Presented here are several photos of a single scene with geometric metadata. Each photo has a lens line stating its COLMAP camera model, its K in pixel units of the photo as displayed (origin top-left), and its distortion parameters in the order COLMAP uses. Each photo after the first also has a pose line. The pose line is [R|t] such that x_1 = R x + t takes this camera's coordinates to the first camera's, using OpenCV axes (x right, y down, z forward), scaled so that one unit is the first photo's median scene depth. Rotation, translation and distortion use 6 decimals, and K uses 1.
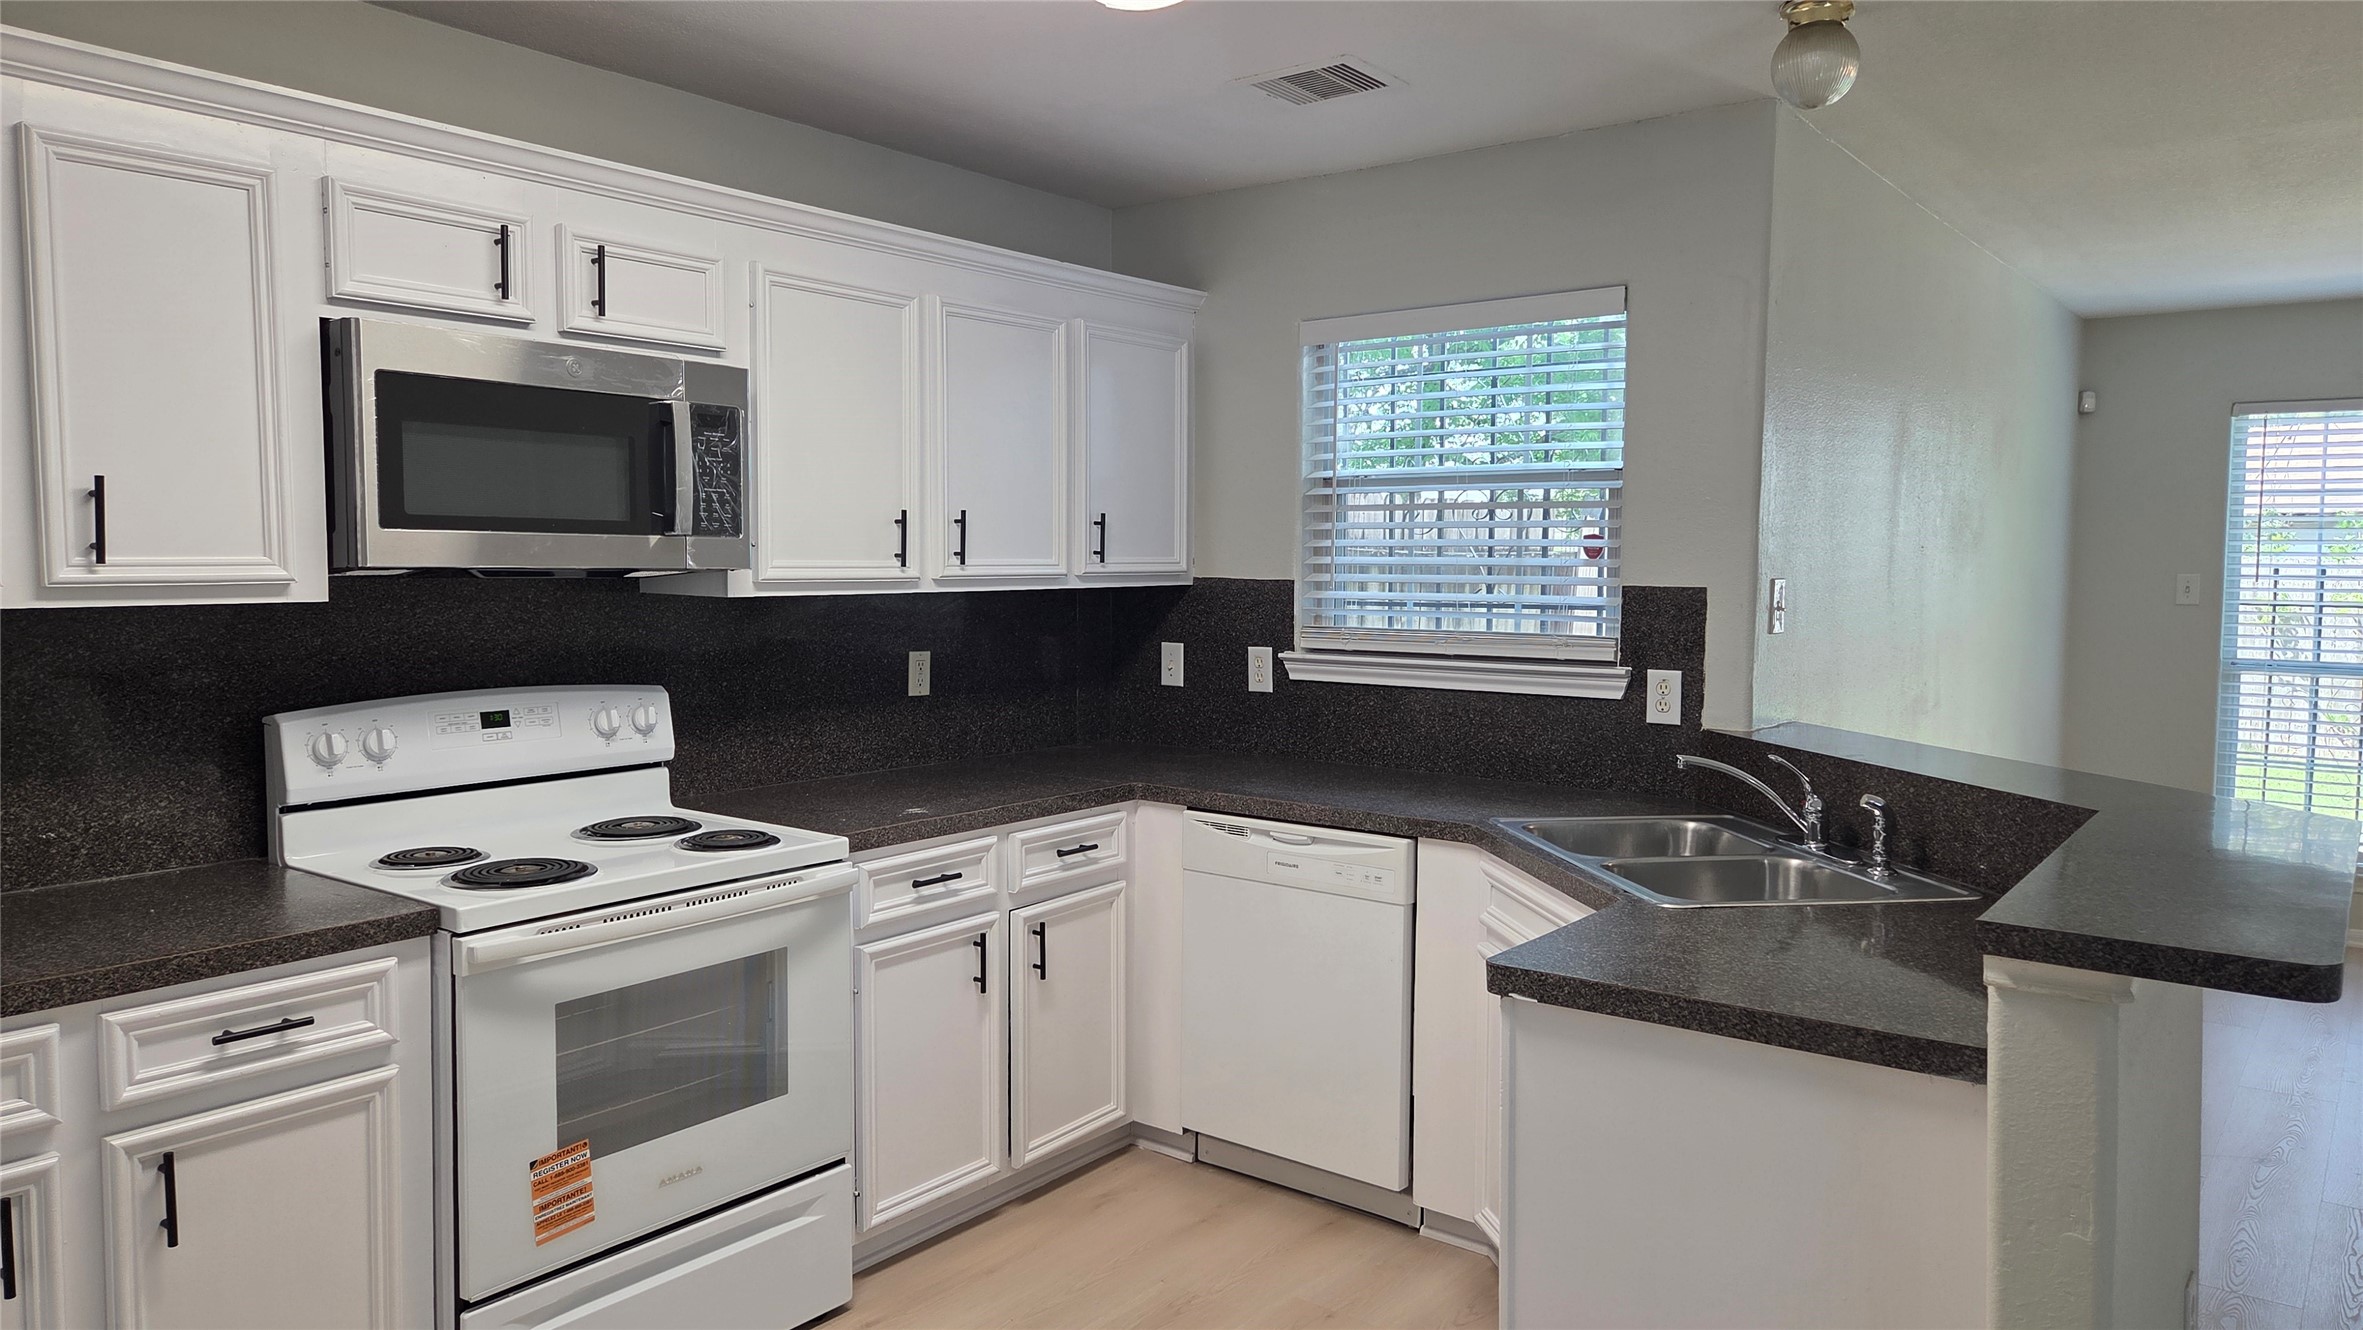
lens RADIAL K [[1582.1, 0, 1188.3], [0, 1582.1, 656.2], [0, 0, 1]] dist [0.078240, -0.076133]
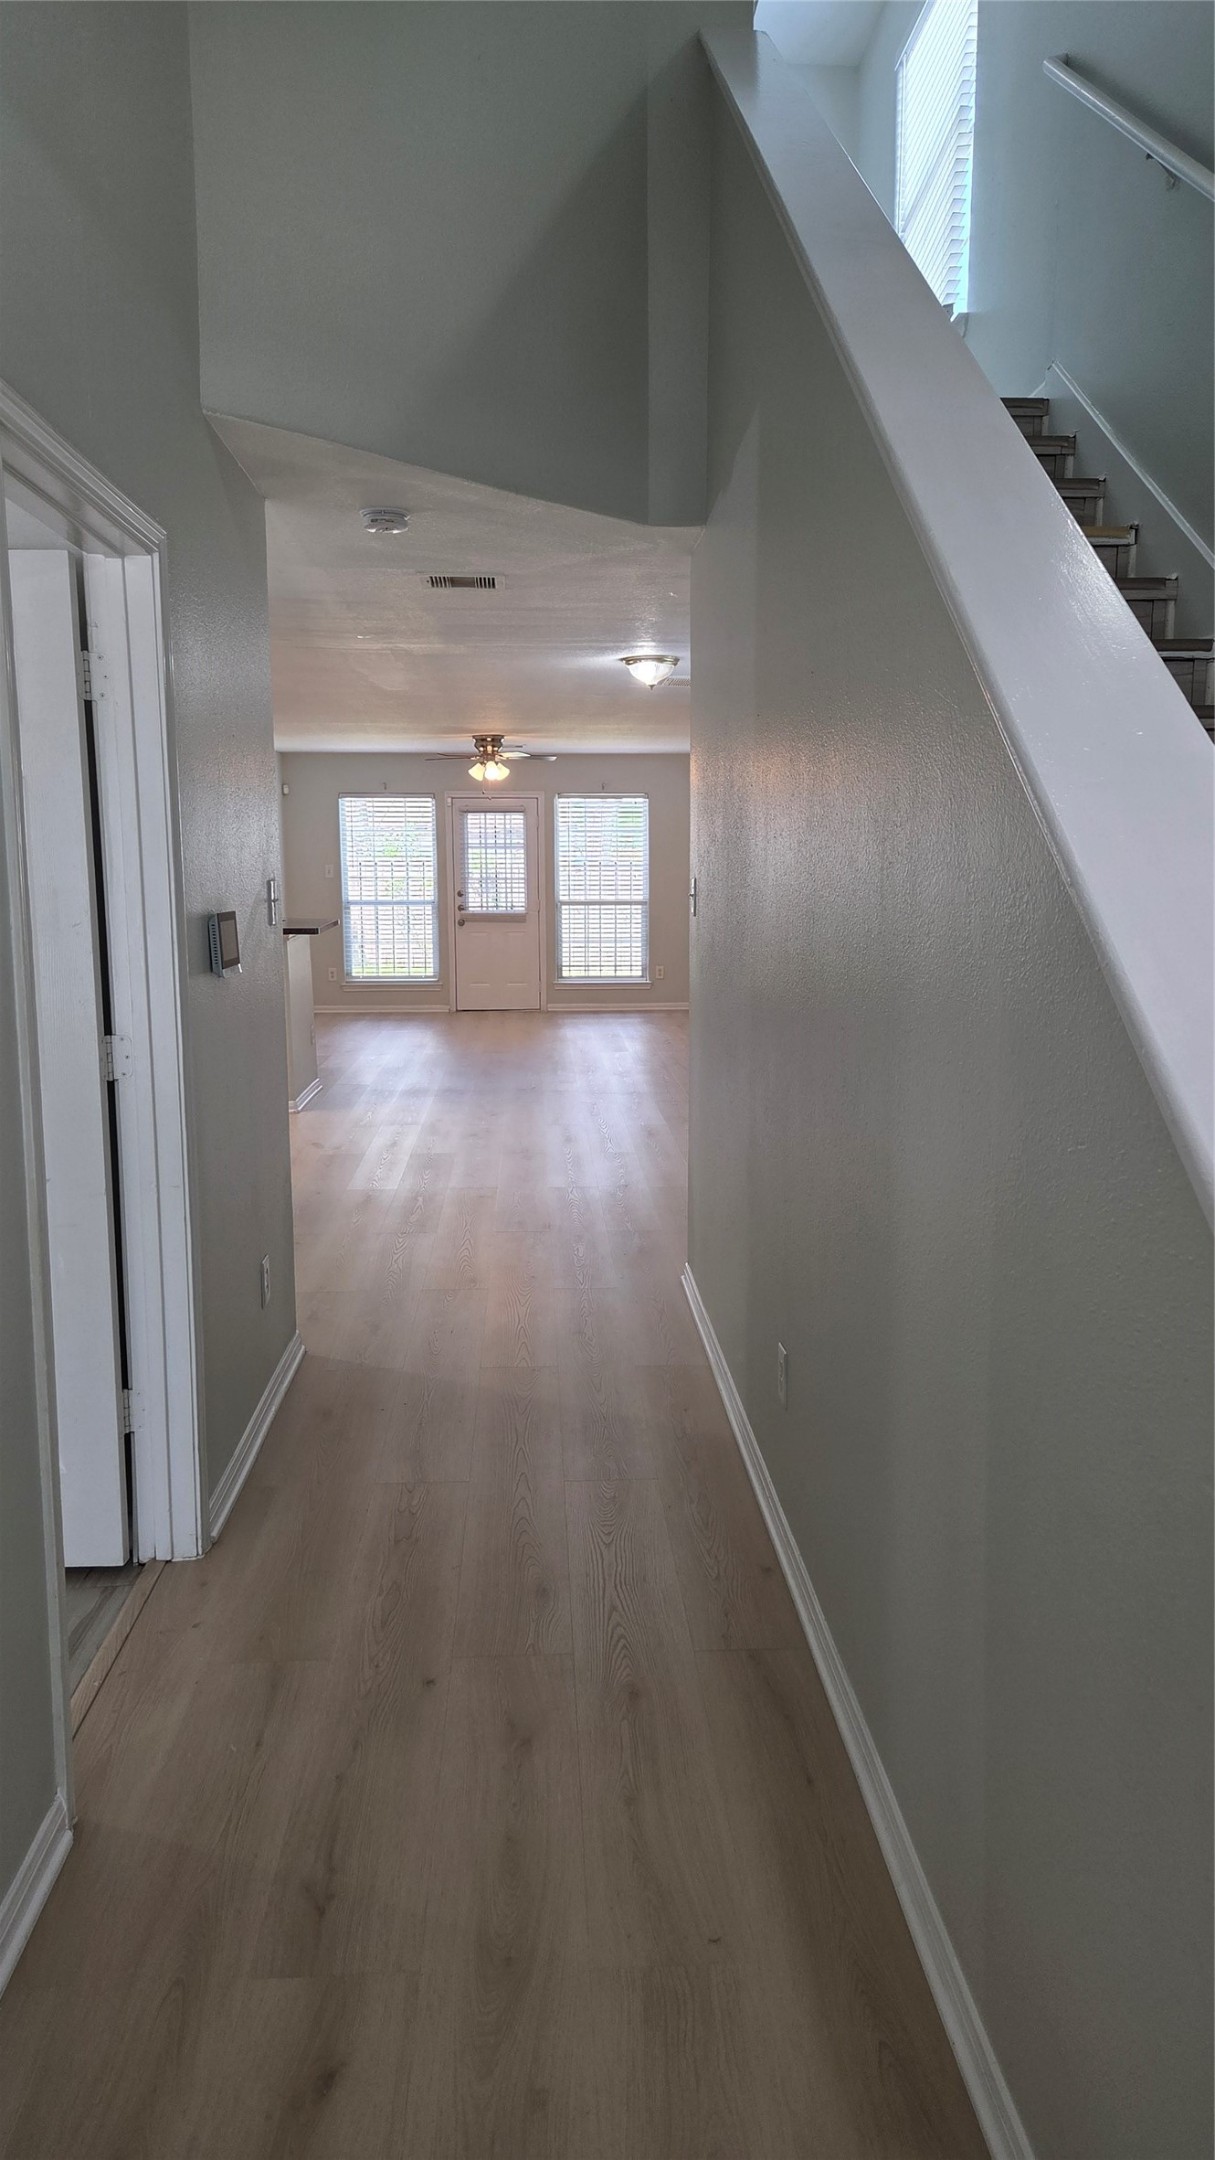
lens RADIAL K [[1446.2, 0, 607.5], [0, 1446.2, 1080.0], [0, 0, 1]] dist [0.078240, -0.076133]
pose [[0.764498, -0.104665, 0.636072, -0.932239], [0.048601, 0.993281, 0.105030, 0.118209], [-0.642791, -0.049381, 0.764448, -1.853658]]
